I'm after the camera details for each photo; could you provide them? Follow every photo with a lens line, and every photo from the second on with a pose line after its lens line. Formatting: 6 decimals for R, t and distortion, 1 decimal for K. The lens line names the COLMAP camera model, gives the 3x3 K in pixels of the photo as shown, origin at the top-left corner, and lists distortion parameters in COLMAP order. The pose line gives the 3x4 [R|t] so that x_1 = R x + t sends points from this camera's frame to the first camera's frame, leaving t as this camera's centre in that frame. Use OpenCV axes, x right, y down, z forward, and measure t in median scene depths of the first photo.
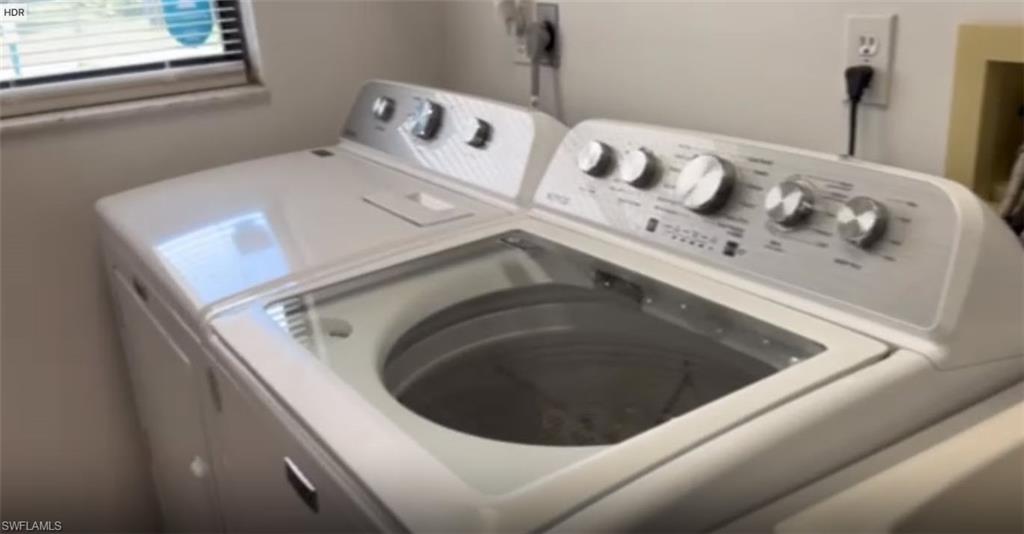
lens RADIAL K [[964.1, 0, 512.0], [0, 964.1, 267.0], [0, 0, 1]] dist [0.001032, 0.000184]
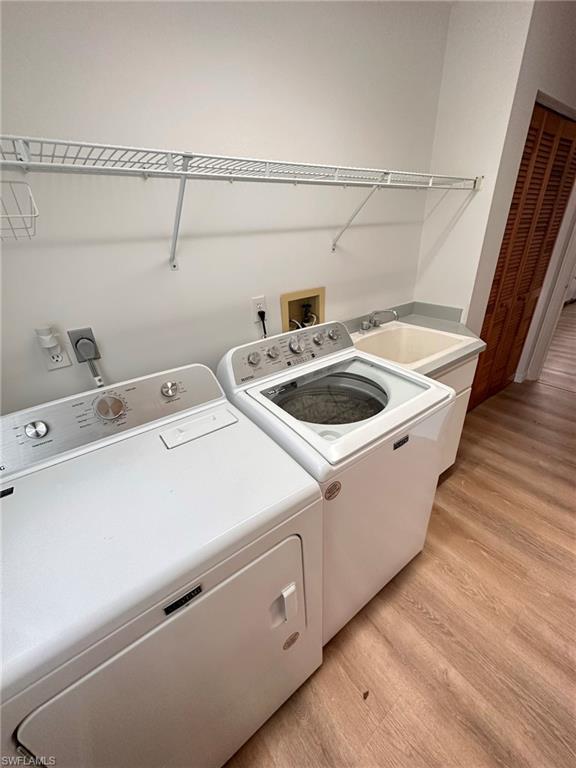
lens RADIAL K [[305.2, 0, 288.0], [0, 305.2, 384.0], [0, 0, 1]] dist [-0.000144, 0.000014]
pose [[-0.068990, -0.378548, 0.923007, -0.825645], [0.375724, 0.847226, 0.375552, -0.369963], [-0.924160, 0.372705, 0.083780, 0.910261]]
